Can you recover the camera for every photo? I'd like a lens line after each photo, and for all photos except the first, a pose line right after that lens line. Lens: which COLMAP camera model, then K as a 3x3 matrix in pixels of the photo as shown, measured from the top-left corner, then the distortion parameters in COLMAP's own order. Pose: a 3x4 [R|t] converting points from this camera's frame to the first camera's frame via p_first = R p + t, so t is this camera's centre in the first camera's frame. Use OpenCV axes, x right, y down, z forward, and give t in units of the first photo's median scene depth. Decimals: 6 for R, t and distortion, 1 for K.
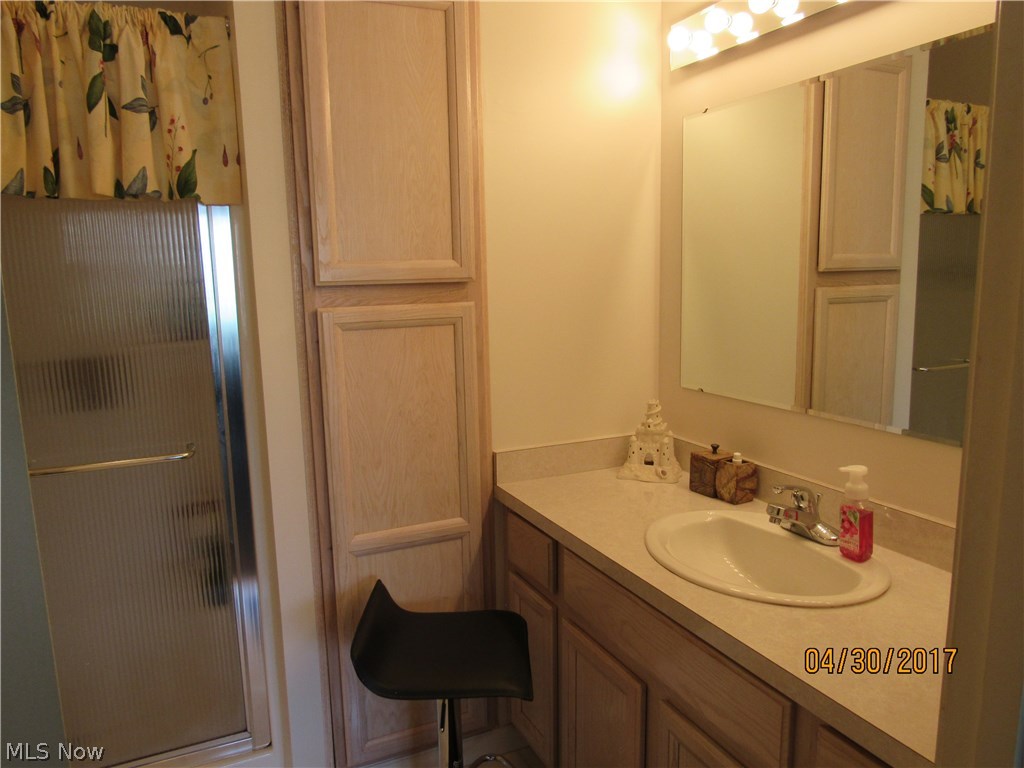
lens RADIAL K [[733.8, 0, 508.7], [0, 733.8, 391.1], [0, 0, 1]] dist [-0.033162, 0.017606]
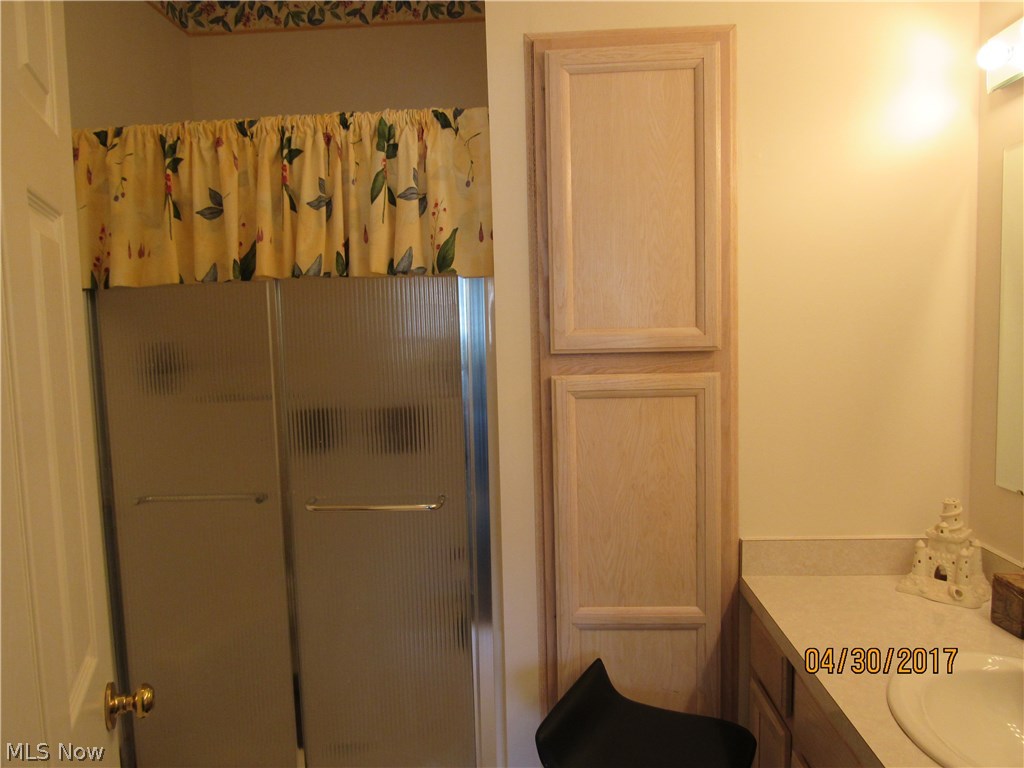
lens RADIAL K [[733.8, 0, 515.9], [0, 733.8, 390.8], [0, 0, 1]] dist [-0.033162, 0.017606]
pose [[0.884514, 0.039979, -0.464797, 0.159363], [-0.070405, 0.996349, -0.048282, -0.038124], [0.461170, 0.075430, 0.884100, 0.078352]]
